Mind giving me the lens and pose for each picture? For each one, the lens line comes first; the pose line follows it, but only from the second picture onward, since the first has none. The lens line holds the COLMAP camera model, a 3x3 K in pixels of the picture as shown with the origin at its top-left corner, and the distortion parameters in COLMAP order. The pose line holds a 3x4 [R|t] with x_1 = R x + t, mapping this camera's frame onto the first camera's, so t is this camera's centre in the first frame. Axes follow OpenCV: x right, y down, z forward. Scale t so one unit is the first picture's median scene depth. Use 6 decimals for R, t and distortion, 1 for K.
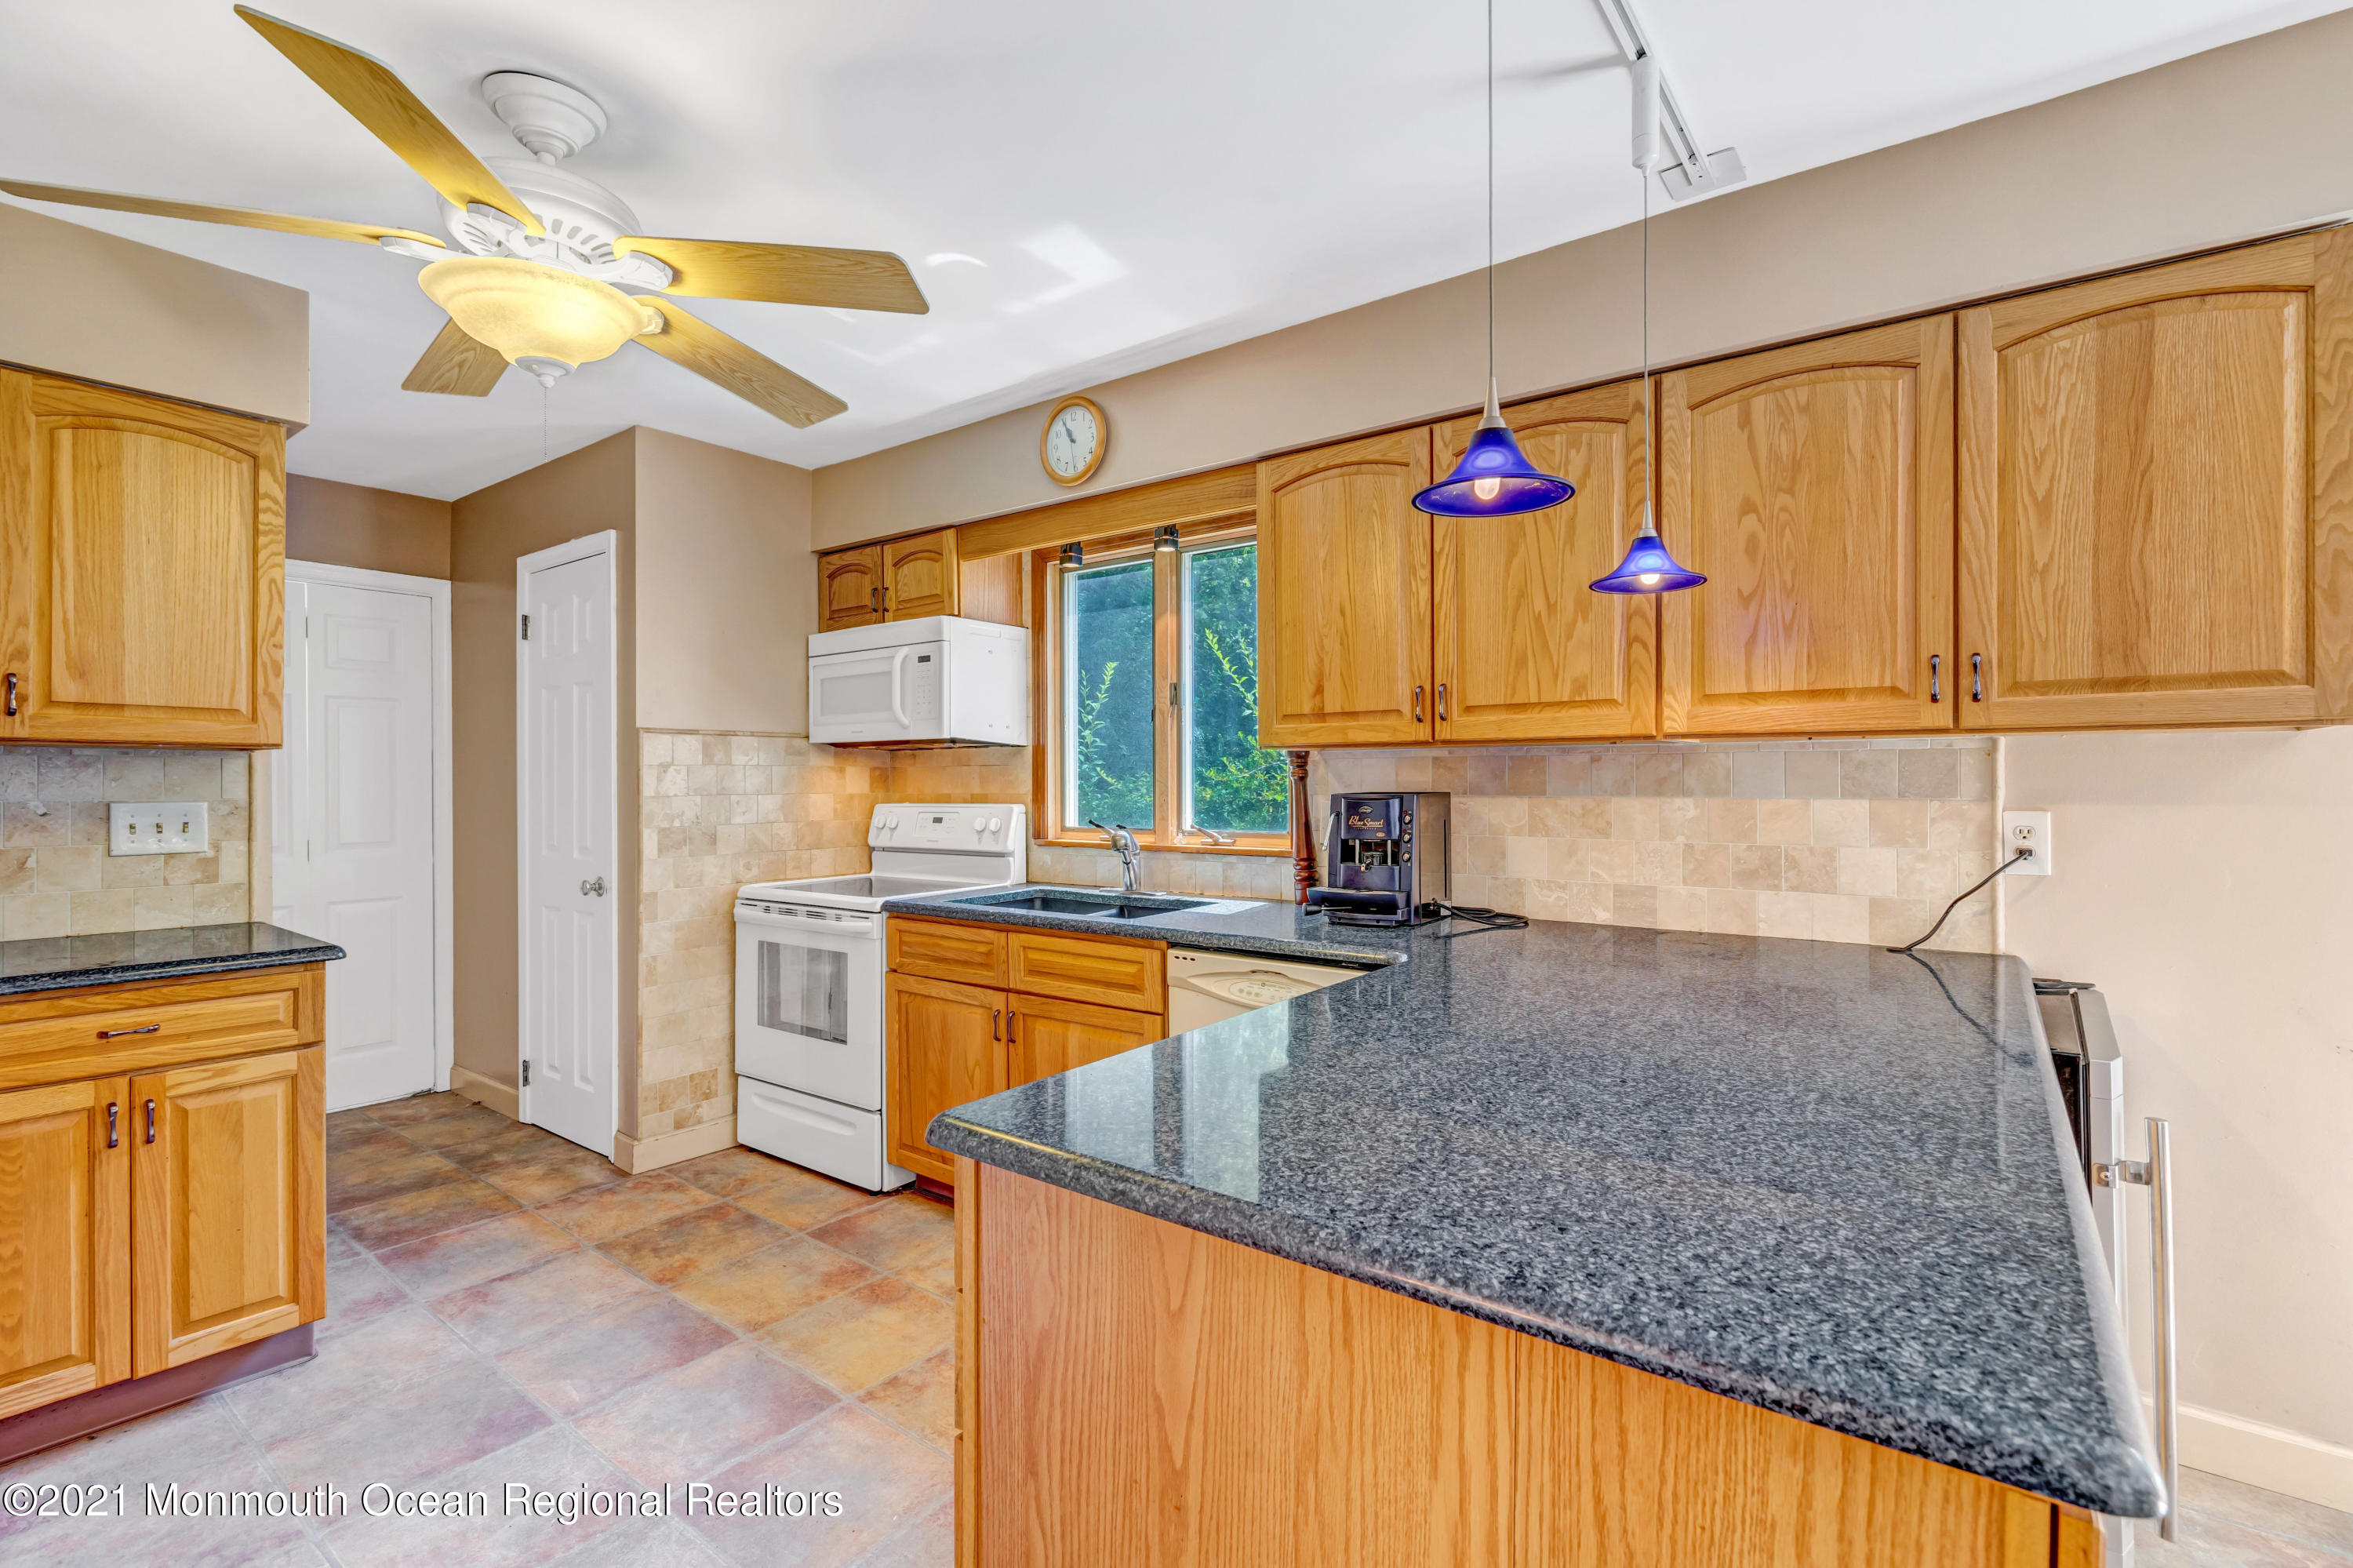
lens RADIAL K [[1062.7, 0, 1176.5], [0, 1062.7, 784.0], [0, 0, 1]] dist [-0.000523, -0.000066]
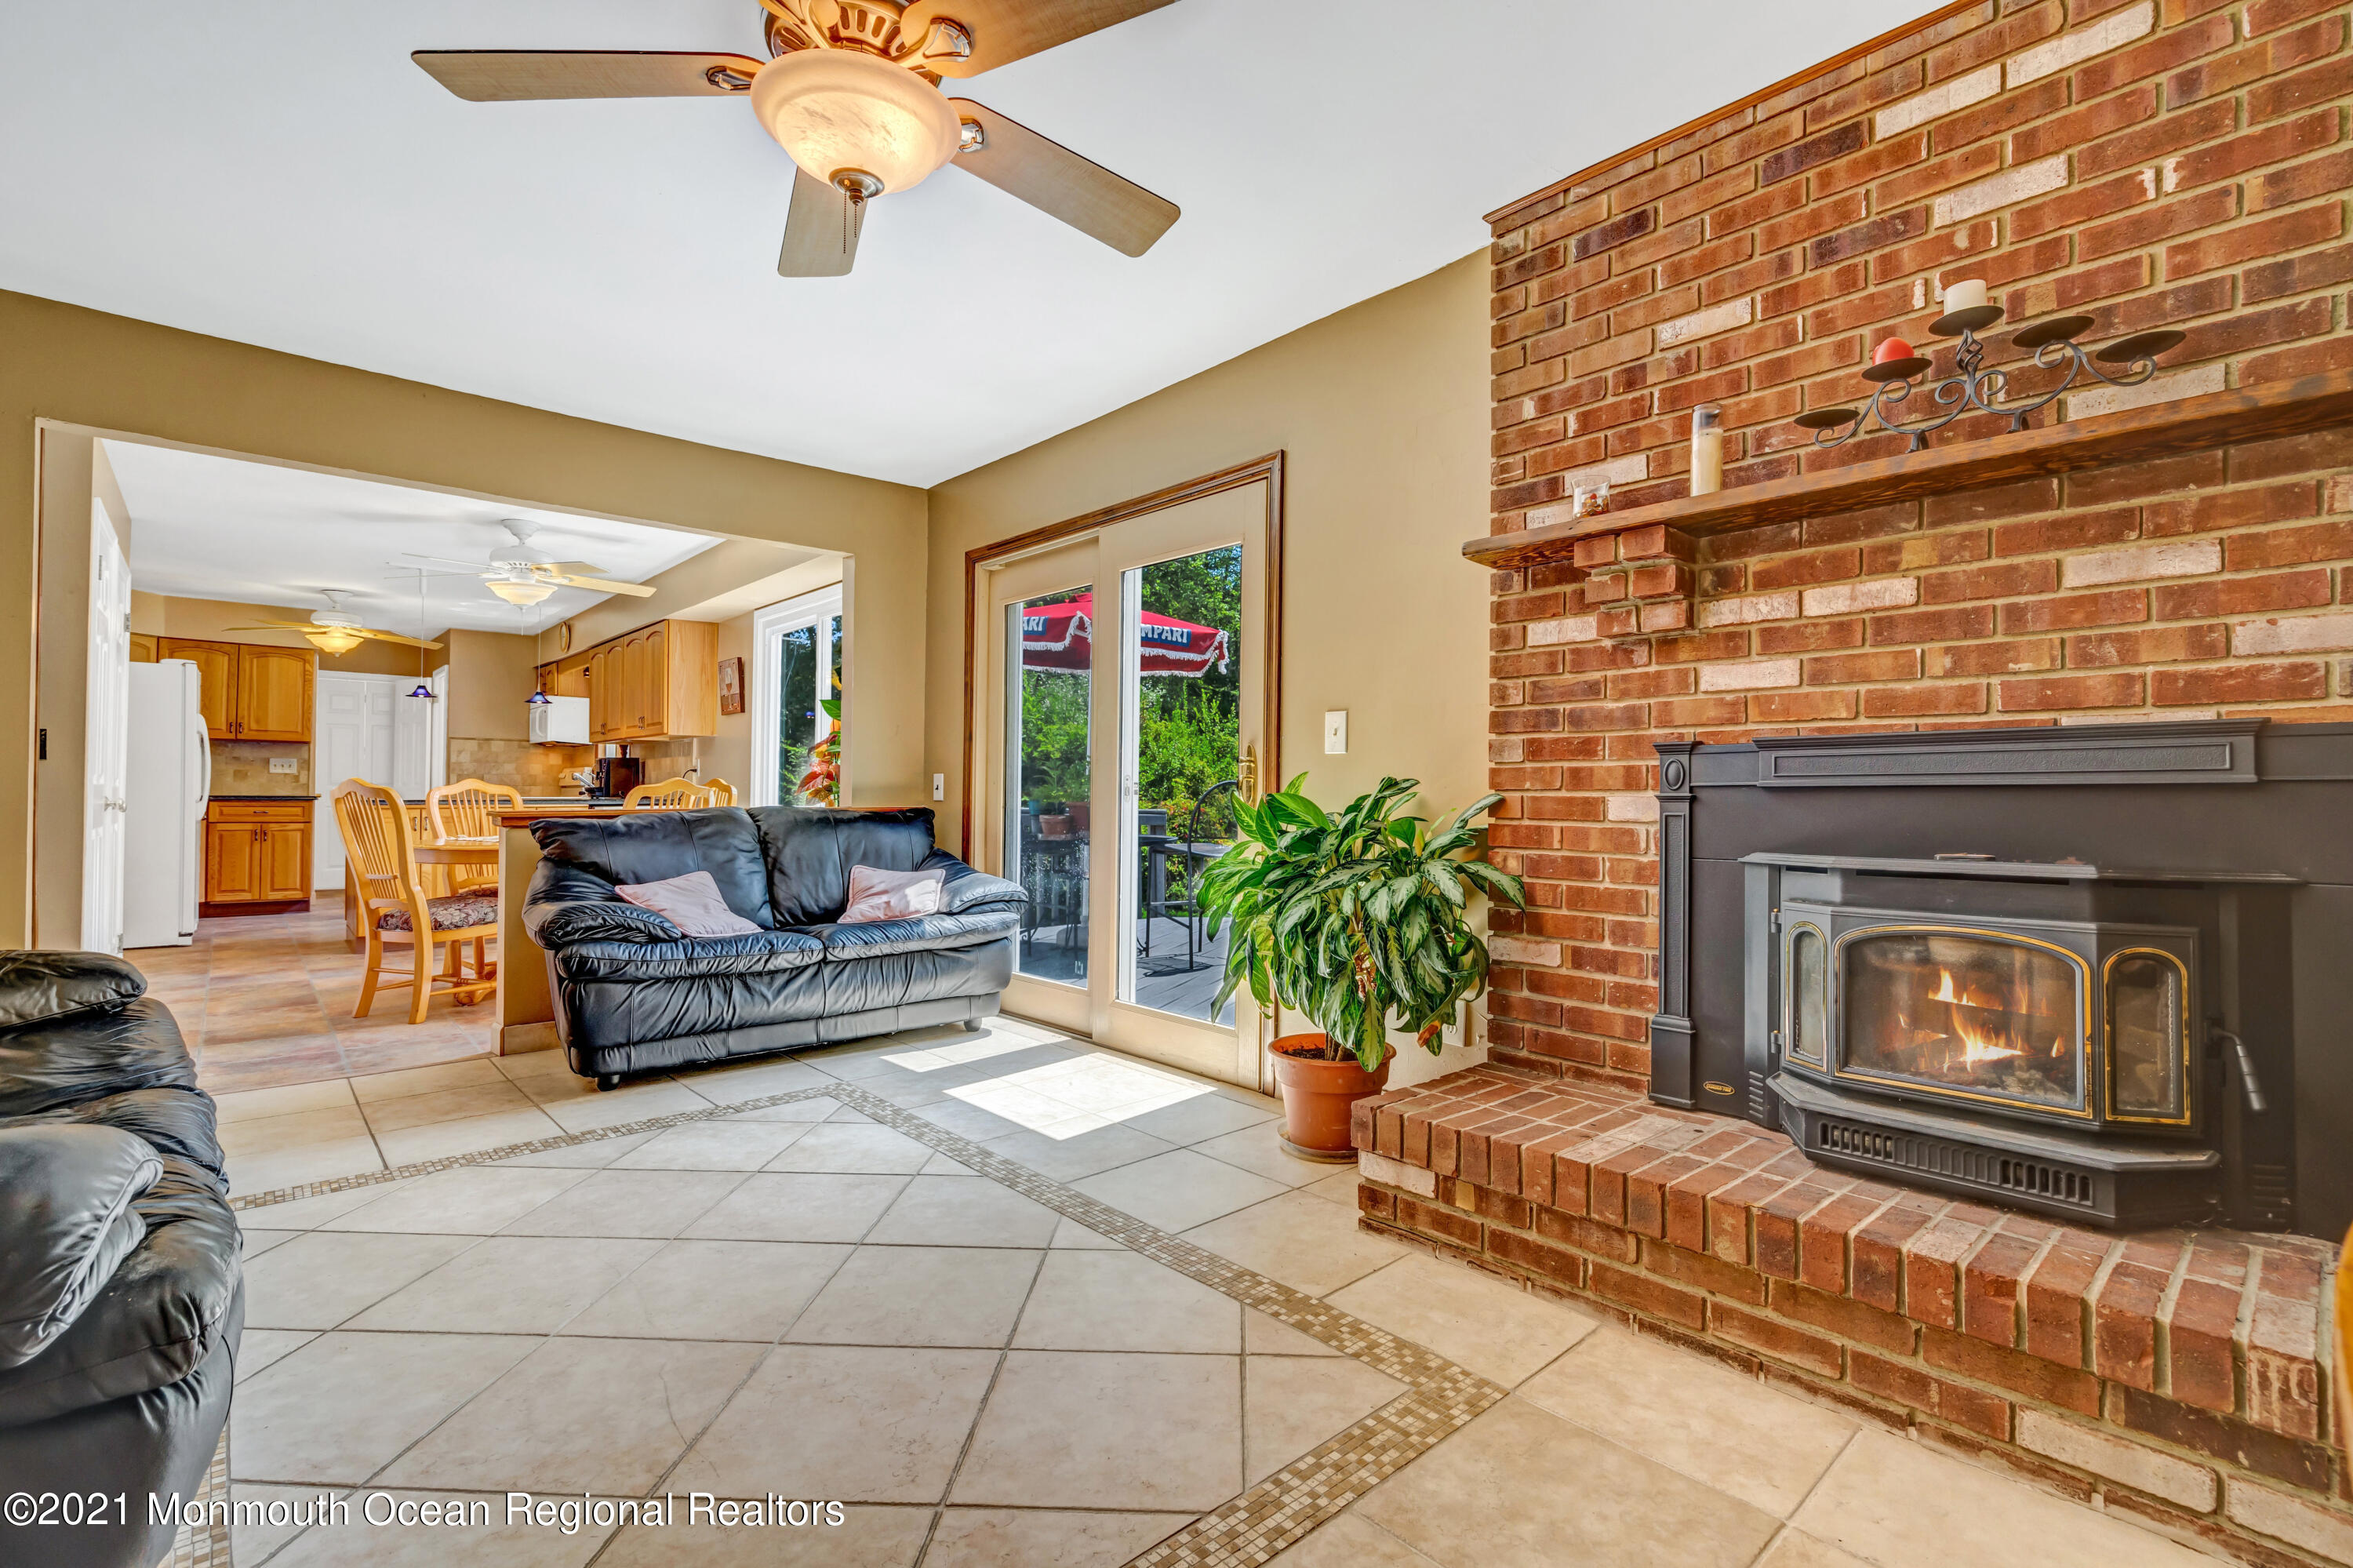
lens RADIAL K [[1062.7, 0, 1176.5], [0, 1062.7, 784.0], [0, 0, 1]] dist [-0.000523, -0.000066]
pose [[0.983006, 0.009687, -0.183318, 2.600404], [-0.011831, 0.999874, -0.010604, 0.105443], [0.183192, 0.012593, 0.982997, -1.909584]]
